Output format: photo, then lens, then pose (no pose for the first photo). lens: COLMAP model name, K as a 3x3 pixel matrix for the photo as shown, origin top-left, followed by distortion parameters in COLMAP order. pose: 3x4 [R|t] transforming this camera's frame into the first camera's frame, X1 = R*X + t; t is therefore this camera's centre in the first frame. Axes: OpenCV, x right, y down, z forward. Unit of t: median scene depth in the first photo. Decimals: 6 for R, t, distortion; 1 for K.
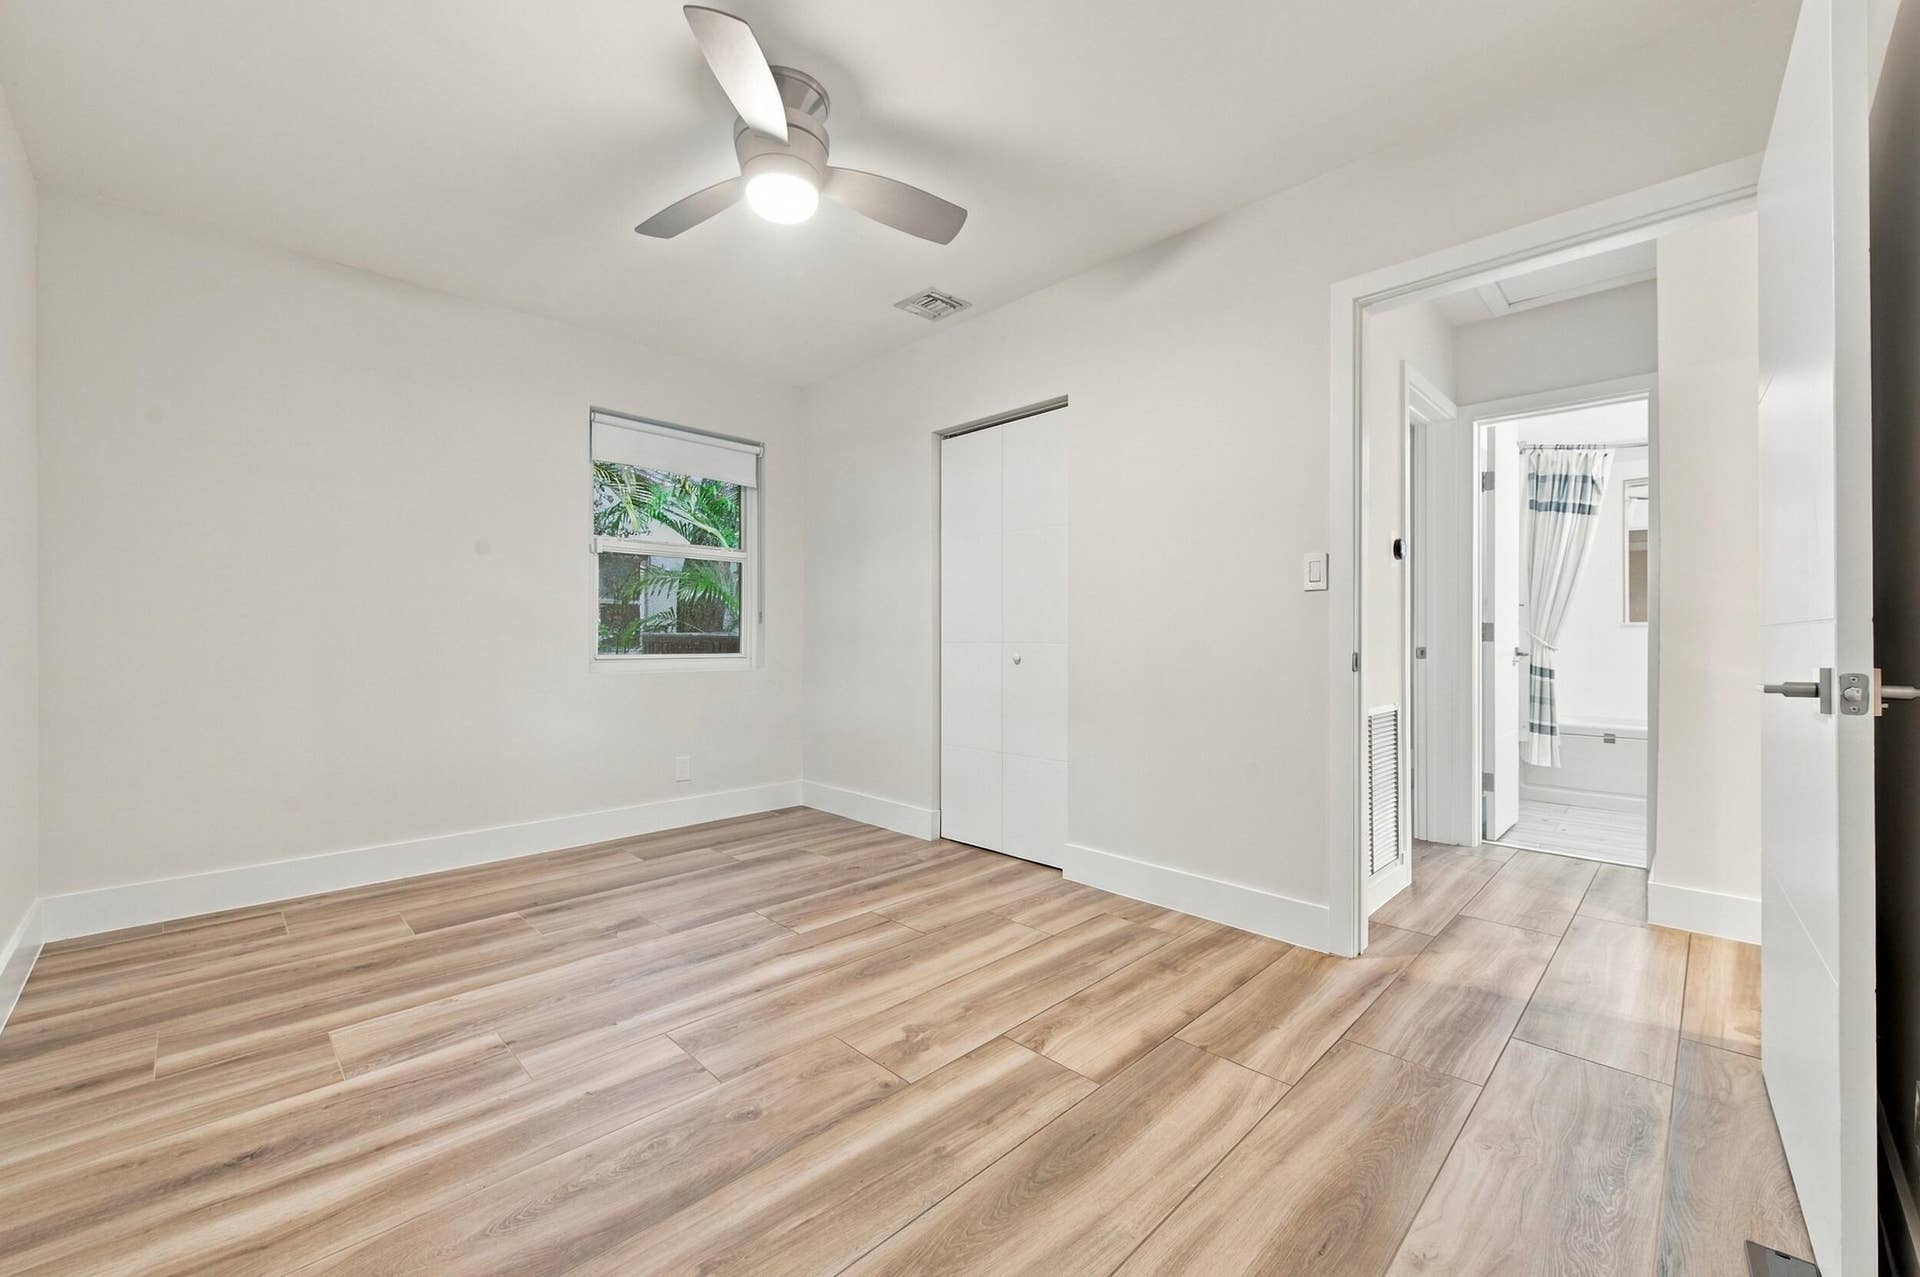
lens RADIAL K [[761.9, 0, 954.7], [0, 761.9, 627.7], [0, 0, 1]] dist [-0.001872, -0.000045]
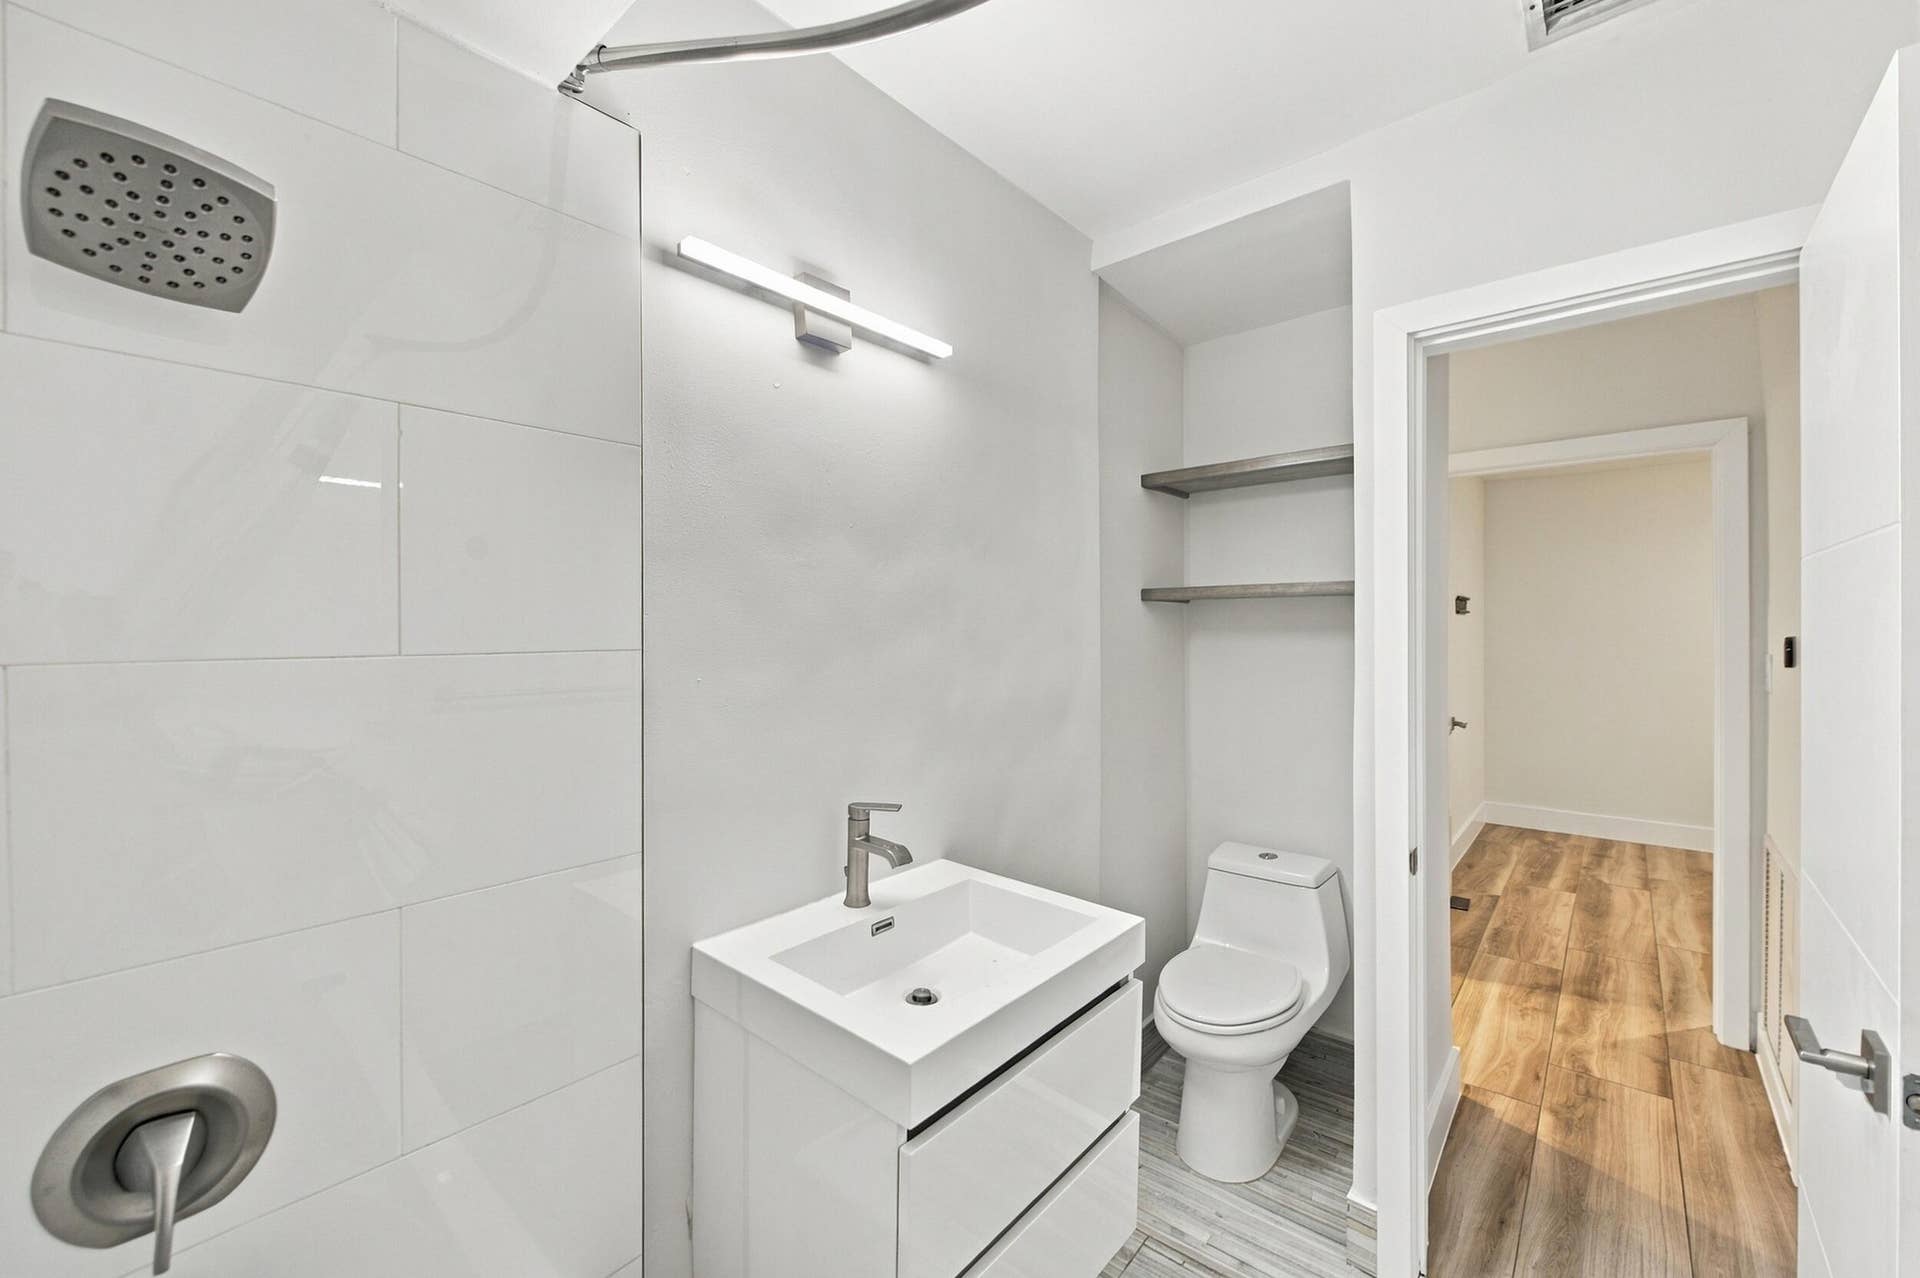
lens RADIAL K [[761.9, 0, 954.7], [0, 761.9, 628.2], [0, 0, 1]] dist [-0.001872, -0.000045]
pose [[-0.997467, 0.002066, -0.071094, 1.894269], [0.003085, 0.999894, -0.014223, -0.161127], [0.071058, -0.014407, -0.997368, 2.244732]]
